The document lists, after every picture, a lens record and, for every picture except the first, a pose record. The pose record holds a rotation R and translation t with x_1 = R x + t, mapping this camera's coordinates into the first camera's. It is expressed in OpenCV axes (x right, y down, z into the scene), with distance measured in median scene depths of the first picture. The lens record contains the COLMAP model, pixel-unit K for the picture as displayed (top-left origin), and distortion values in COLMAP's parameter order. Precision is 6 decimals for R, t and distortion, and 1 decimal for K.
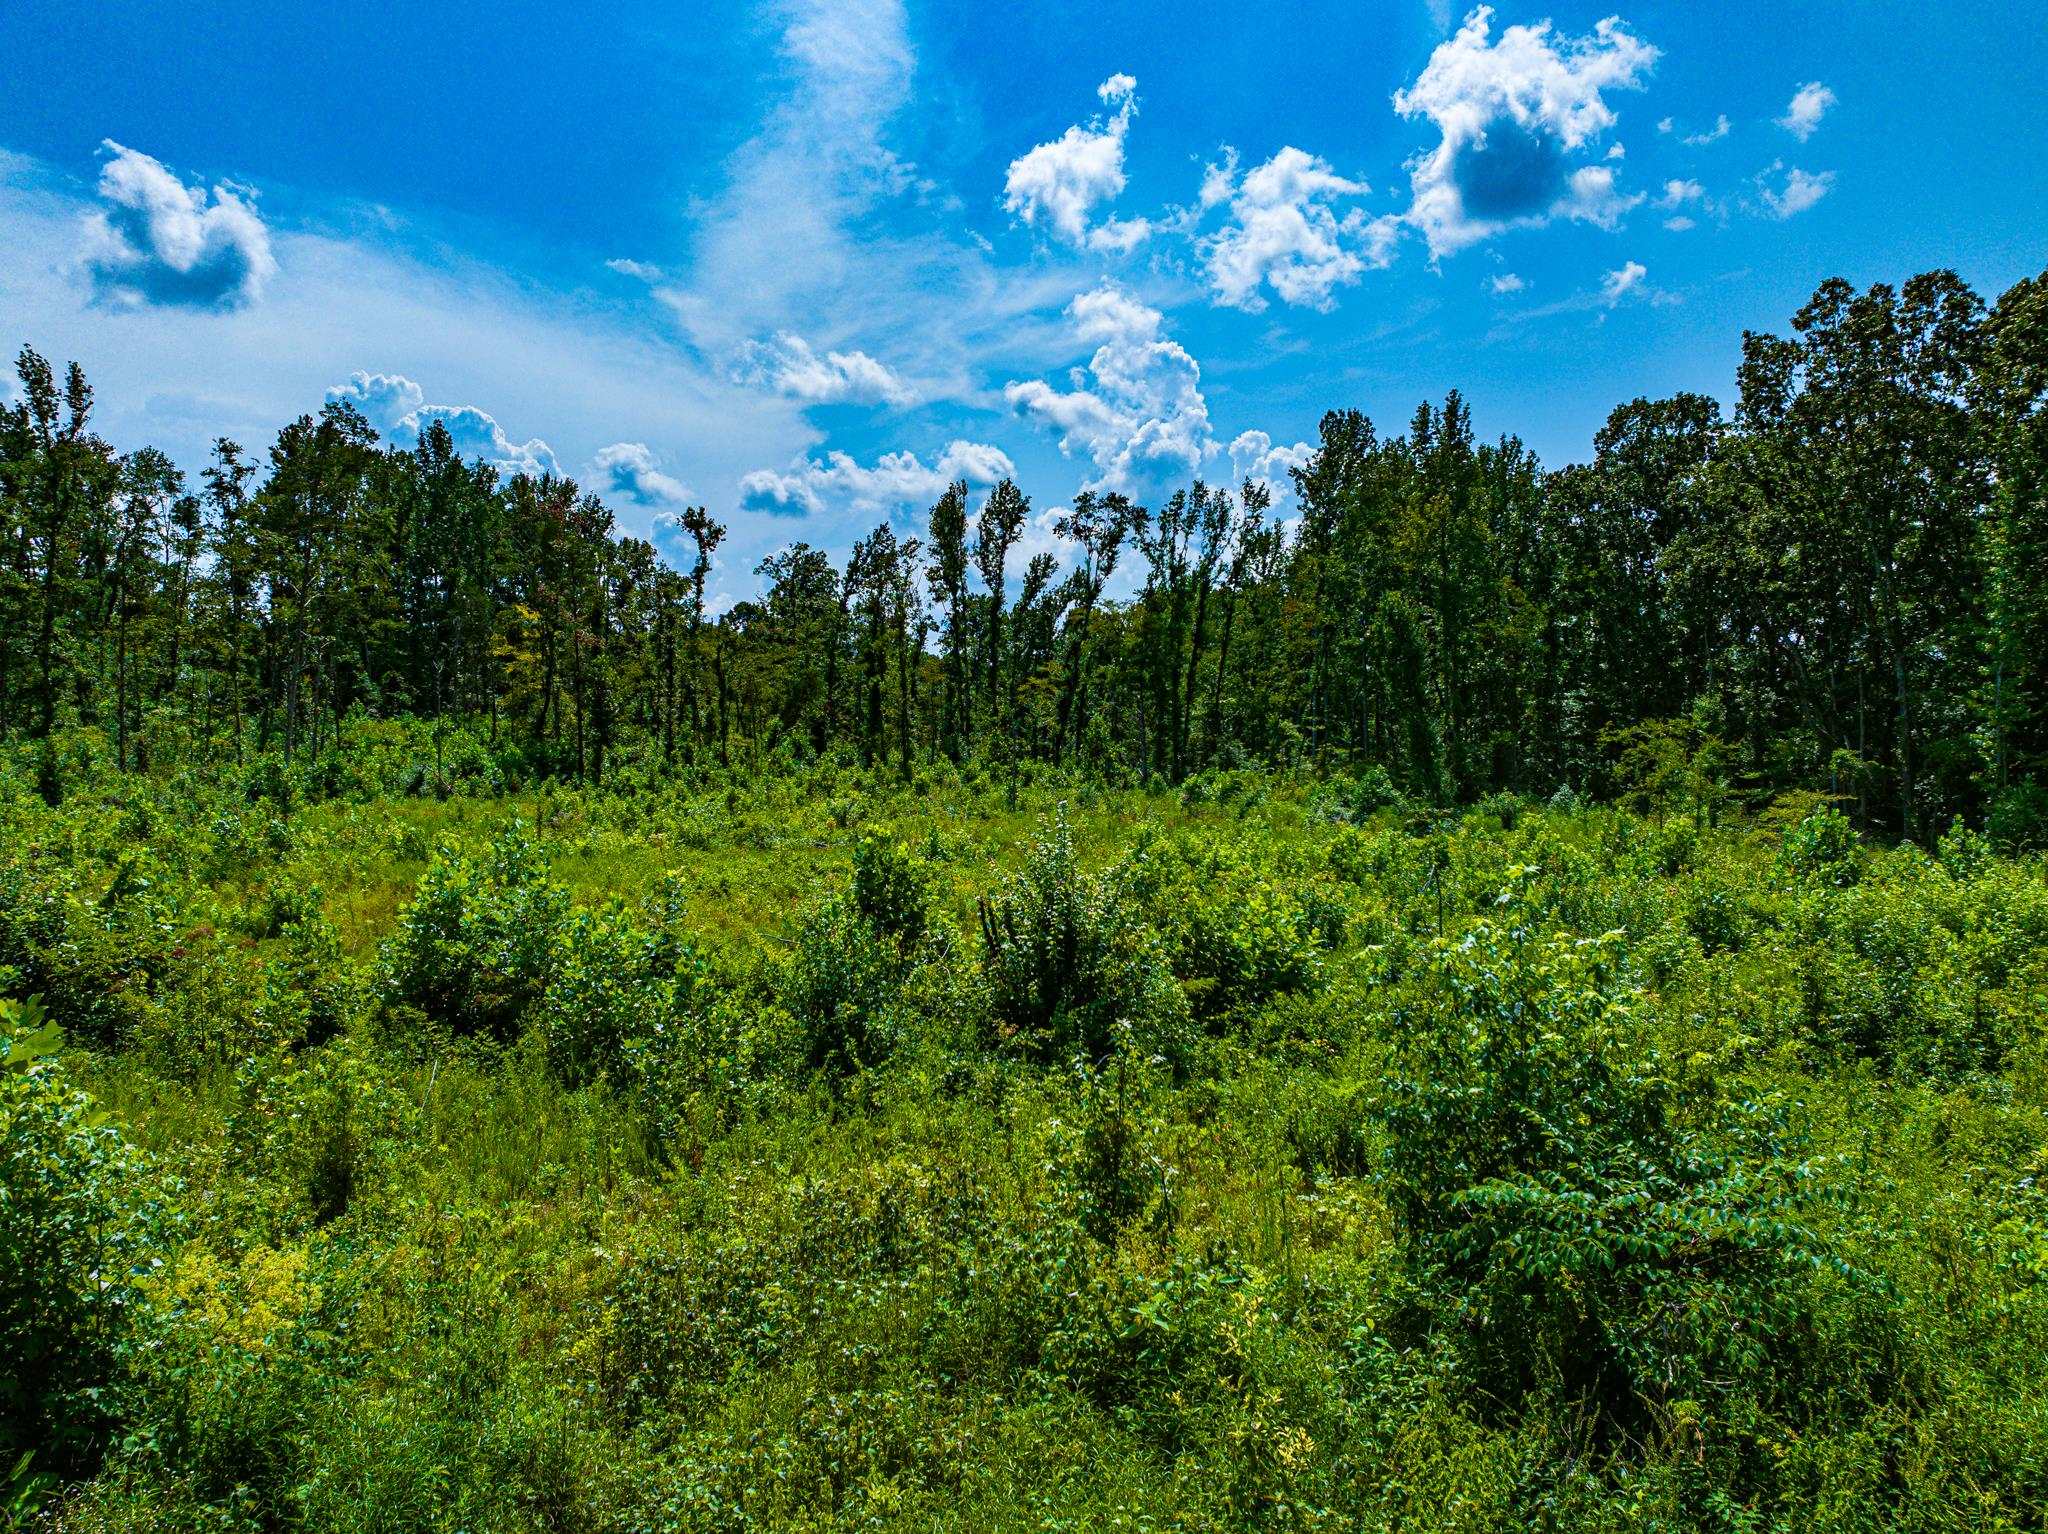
lens RADIAL K [[1449.0, 0, 1040.8], [0, 1449.0, 763.1], [0, 0, 1]] dist [-0.062118, 0.033944]
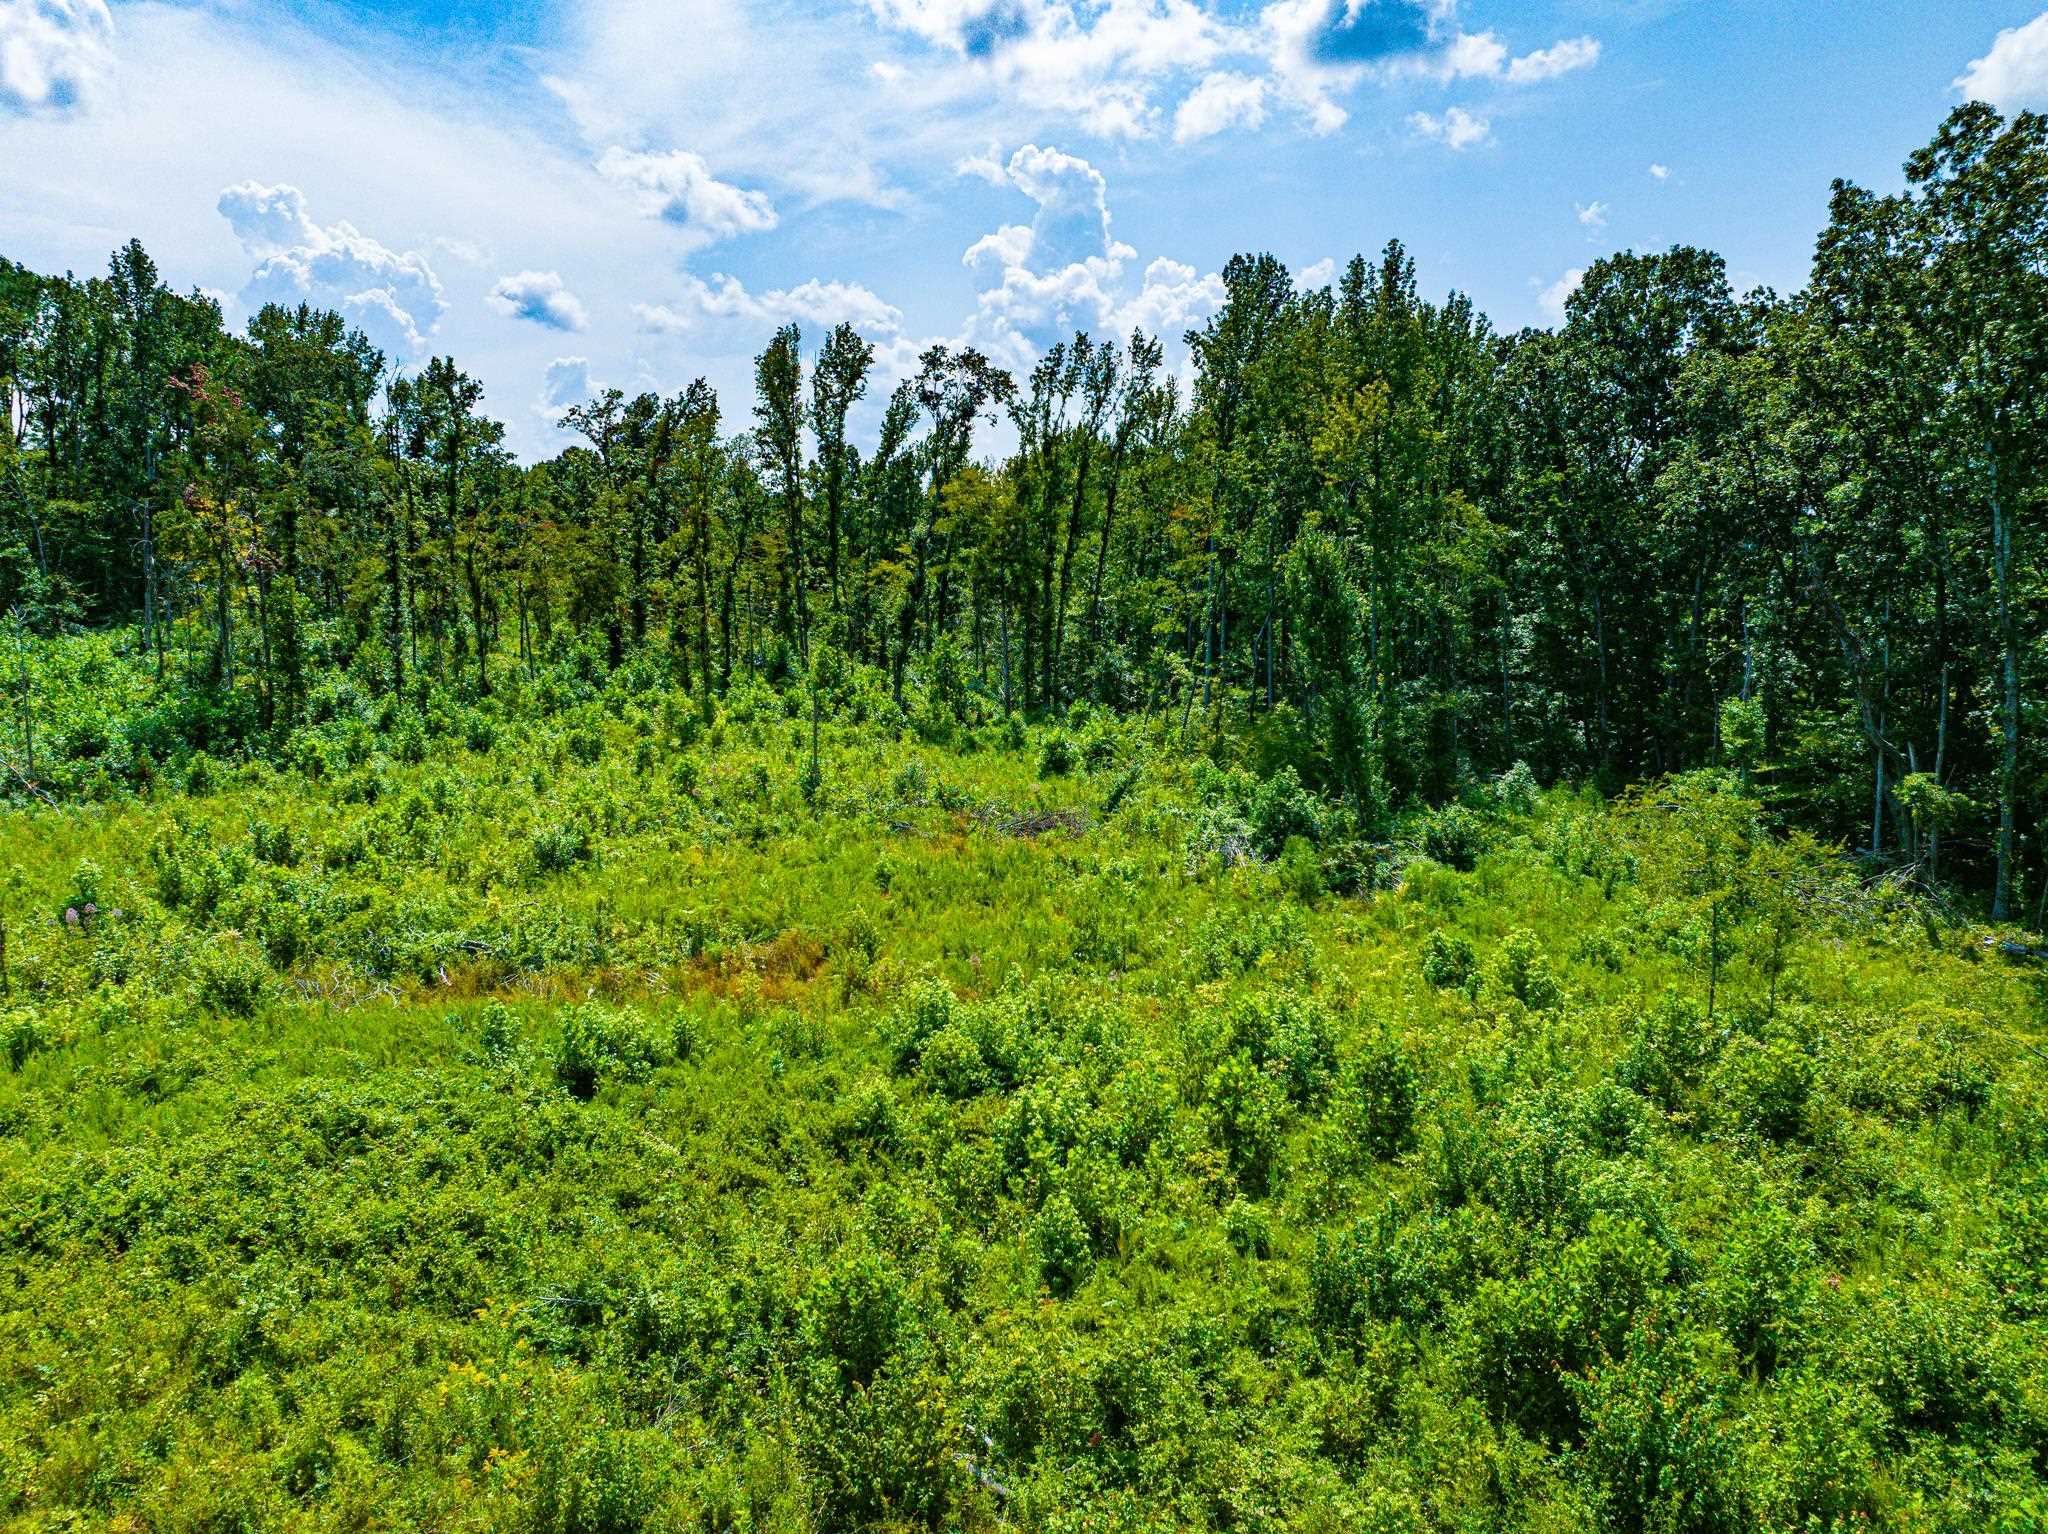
lens RADIAL K [[1449.0, 0, 1039.4], [0, 1449.0, 751.6], [0, 0, 1]] dist [-0.062118, 0.033944]
pose [[0.997850, -0.003807, 0.065427, 0.035363], [-0.003982, 0.992945, 0.118505, -0.058180], [-0.065417, -0.118511, 0.990796, 0.168164]]
